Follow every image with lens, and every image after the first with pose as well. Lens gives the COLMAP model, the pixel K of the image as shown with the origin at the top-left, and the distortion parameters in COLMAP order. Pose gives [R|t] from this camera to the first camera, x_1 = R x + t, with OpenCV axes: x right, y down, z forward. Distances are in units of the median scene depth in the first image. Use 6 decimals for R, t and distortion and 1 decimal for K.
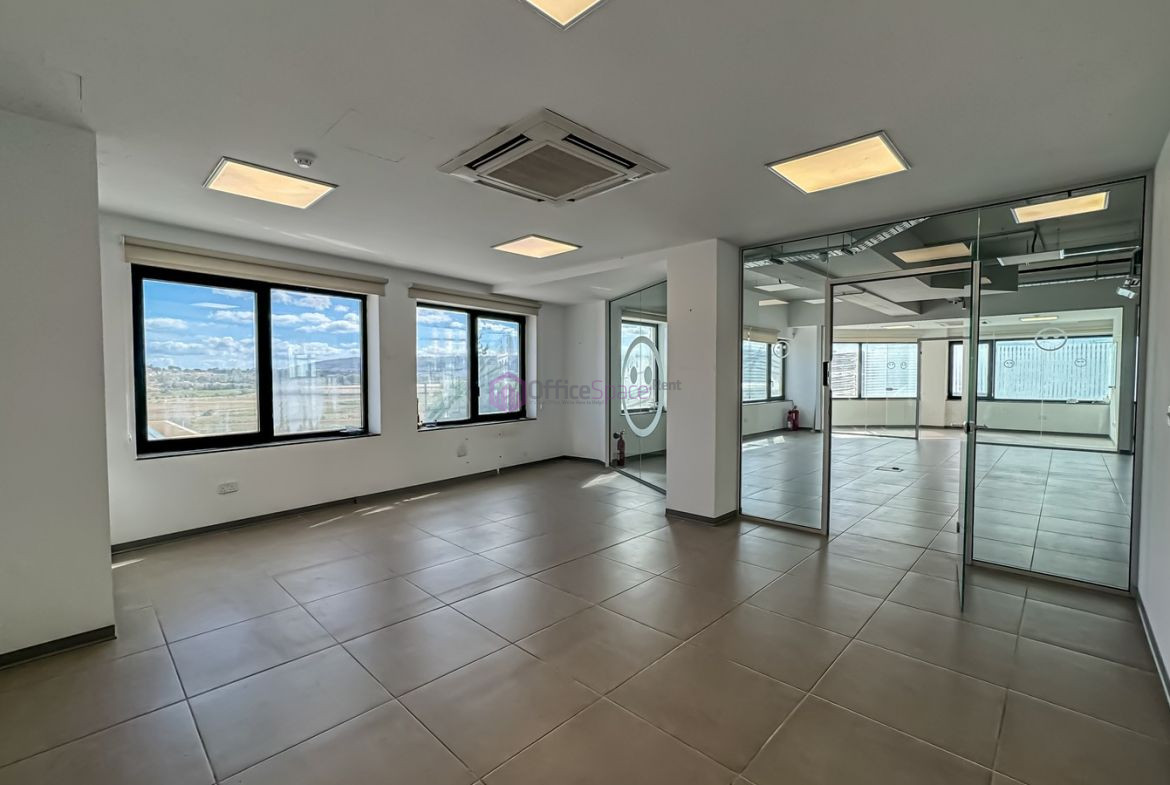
lens RADIAL K [[507.4, 0, 587.2], [0, 507.4, 393.0], [0, 0, 1]] dist [-0.034887, 0.015346]
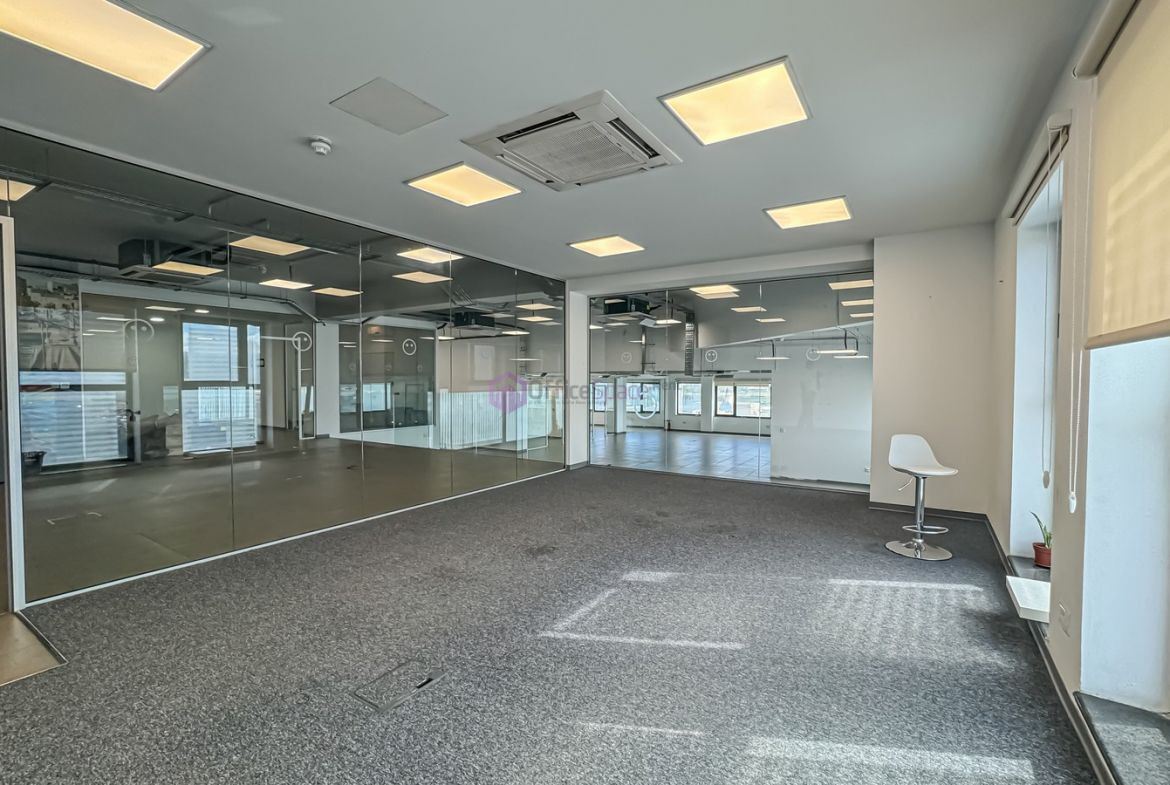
lens RADIAL K [[515.9, 0, 589.3], [0, 515.9, 394.9], [0, 0, 1]] dist [-0.039280, 0.019023]
pose [[0.199857, 0.029660, -0.979376, 2.743702], [-0.035913, 0.999092, 0.022929, -0.116774], [0.979167, 0.030590, 0.200741, -0.096823]]
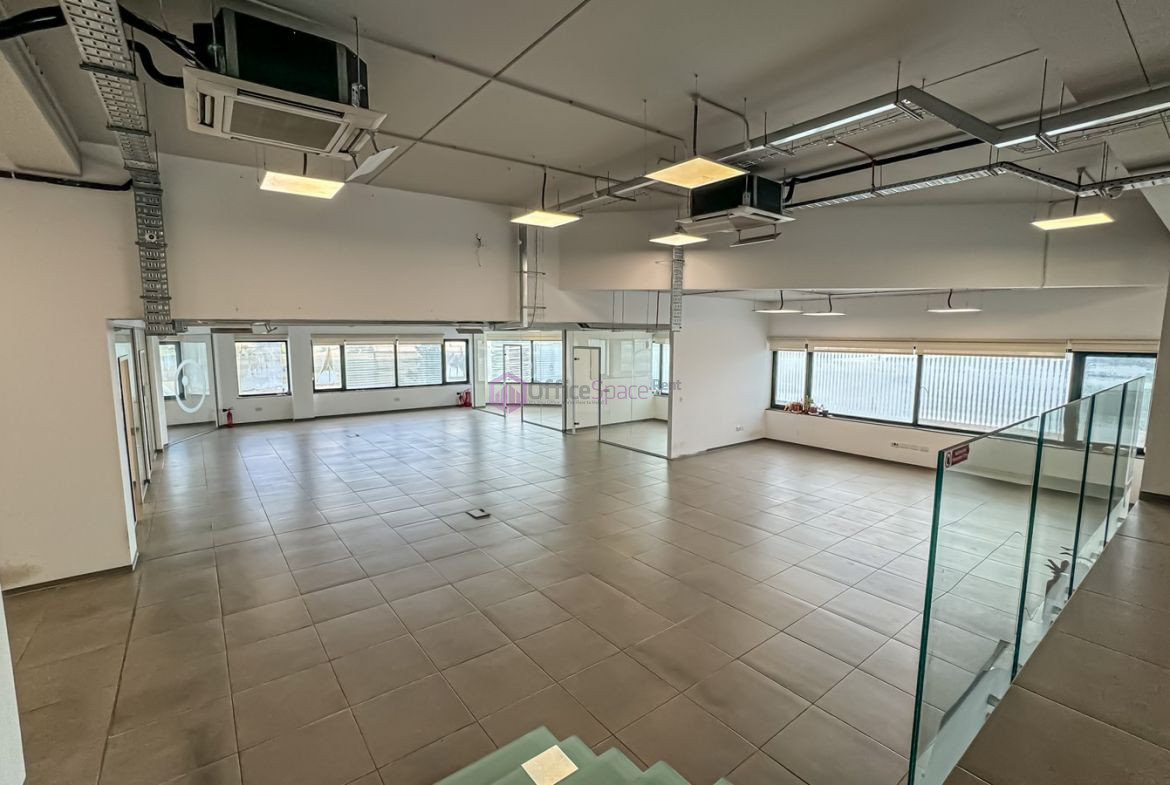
lens RADIAL K [[515.9, 0, 589.3], [0, 515.9, 394.9], [0, 0, 1]] dist [-0.039280, 0.019023]
pose [[0.989907, 0.020348, -0.140251, 1.383133], [-0.008959, 0.996645, 0.081360, -0.109216], [0.141436, -0.079282, 0.986768, -0.483537]]
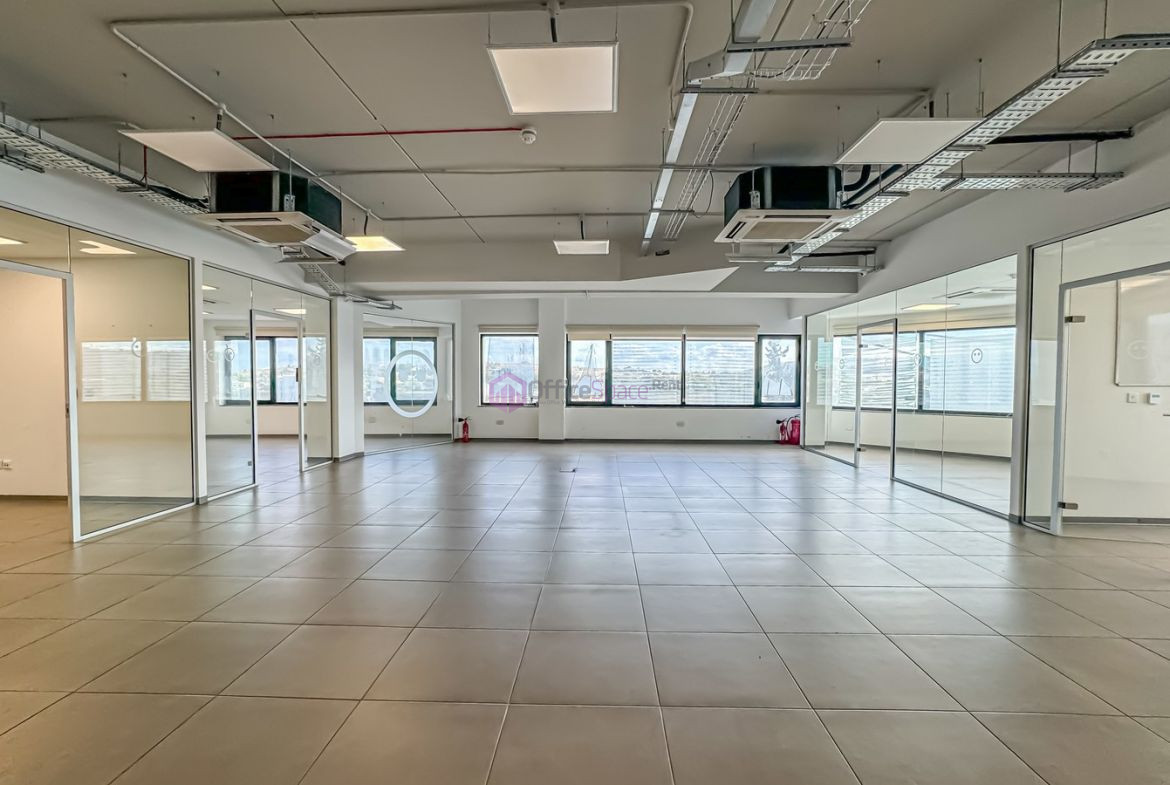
lens RADIAL K [[515.9, 0, 589.3], [0, 515.9, 394.9], [0, 0, 1]] dist [-0.039280, 0.019023]
pose [[0.677781, 0.026558, -0.734784, 1.182720], [-0.030232, 0.999509, 0.008239, -0.005076], [0.734642, 0.016629, 0.678251, 0.278245]]
